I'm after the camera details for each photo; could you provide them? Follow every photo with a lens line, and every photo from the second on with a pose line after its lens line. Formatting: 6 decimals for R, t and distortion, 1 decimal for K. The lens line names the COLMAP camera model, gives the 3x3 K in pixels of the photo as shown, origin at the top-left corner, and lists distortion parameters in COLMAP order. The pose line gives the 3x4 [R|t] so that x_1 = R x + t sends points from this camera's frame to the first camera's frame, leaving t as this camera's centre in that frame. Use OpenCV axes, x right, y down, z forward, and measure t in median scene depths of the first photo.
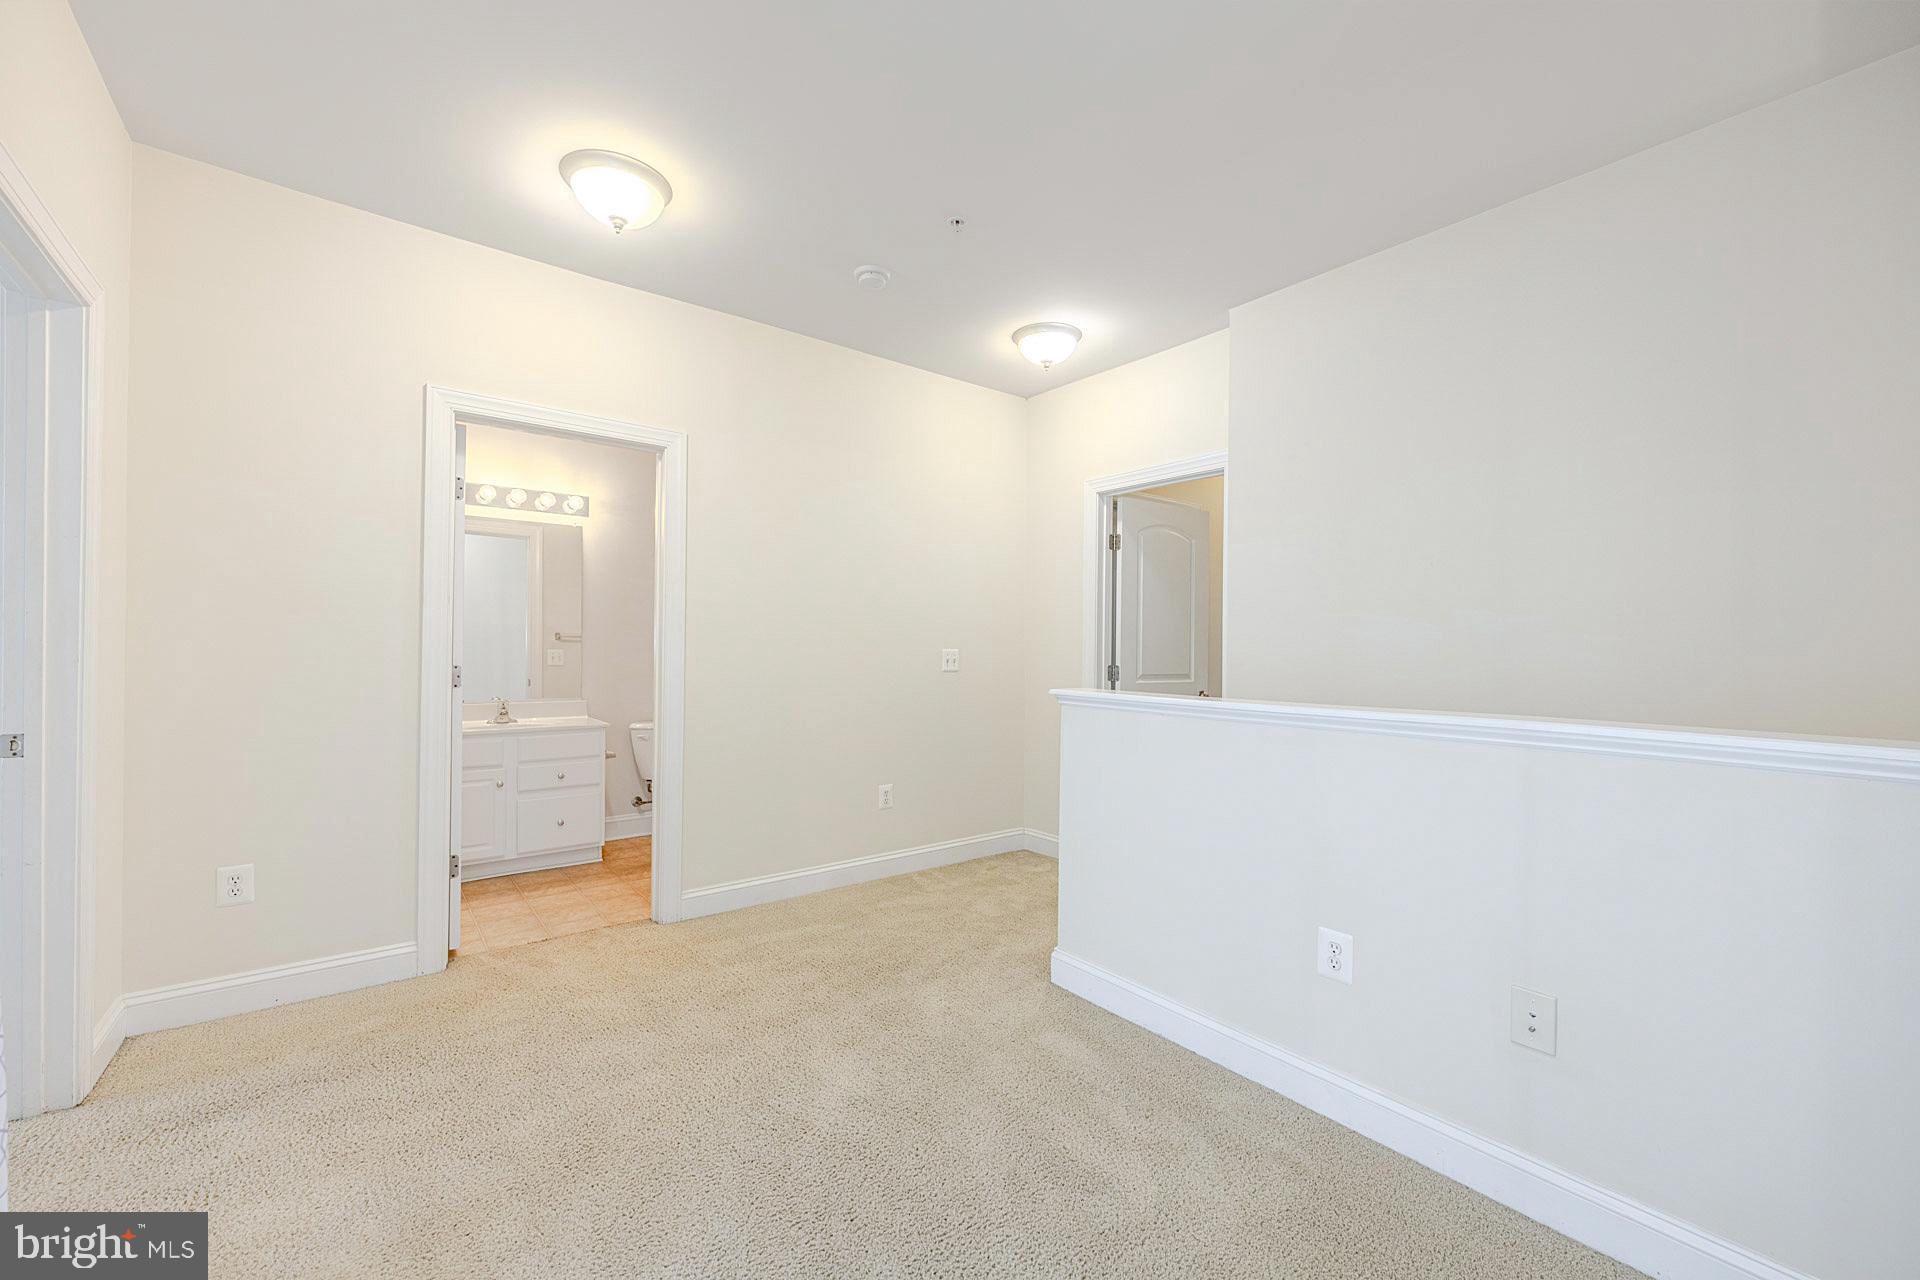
lens RADIAL K [[766.7, 0, 958.3], [0, 766.7, 652.4], [0, 0, 1]] dist [-0.000593, -0.000003]
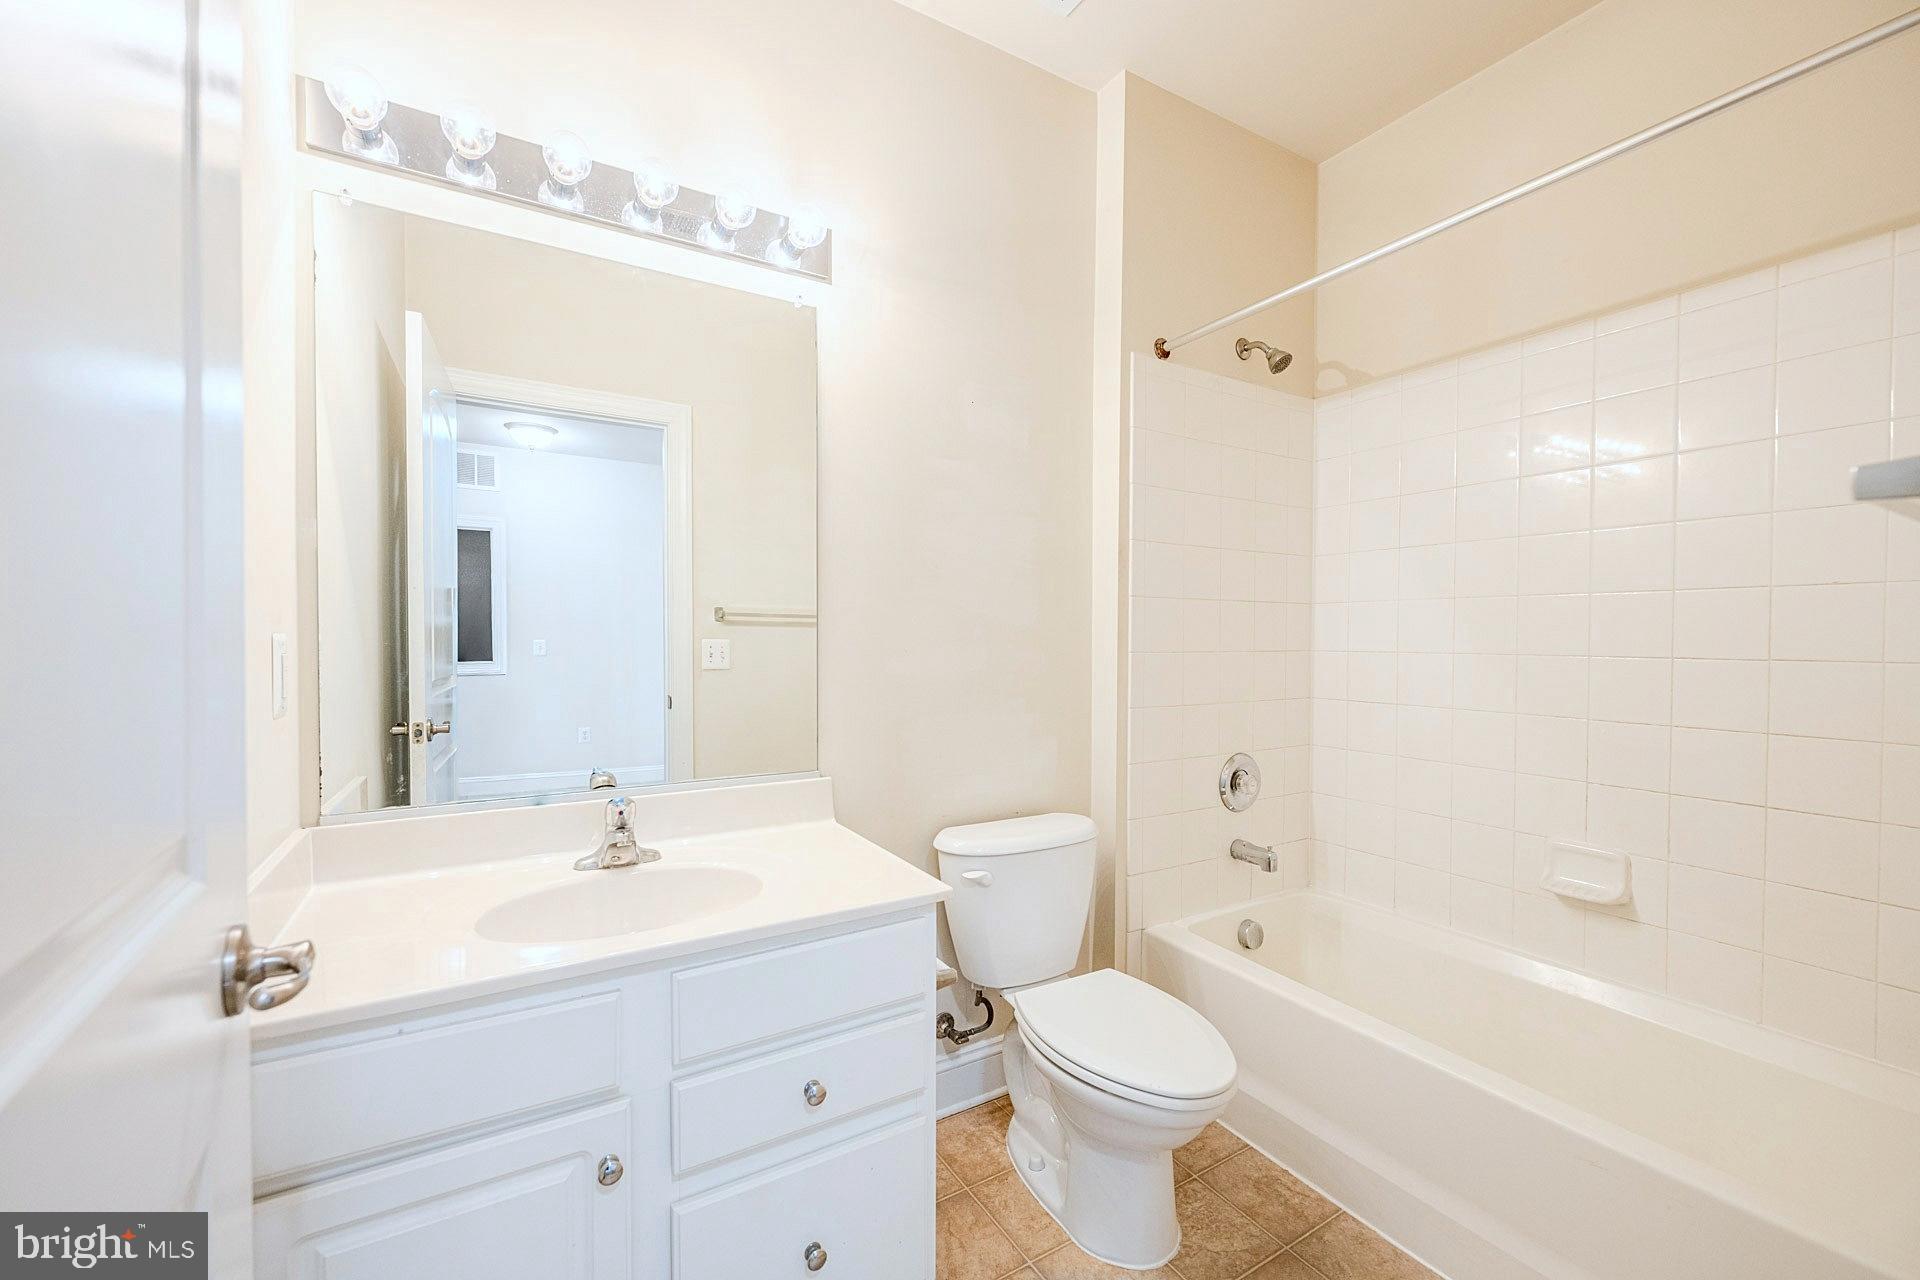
lens RADIAL K [[766.7, 0, 958.3], [0, 766.7, 652.4], [0, 0, 1]] dist [-0.000593, -0.000003]
pose [[0.991499, -0.008511, -0.129836, -0.376519], [0.011952, 0.999597, 0.025742, -0.008261], [0.129565, -0.027075, 0.991201, 0.643326]]
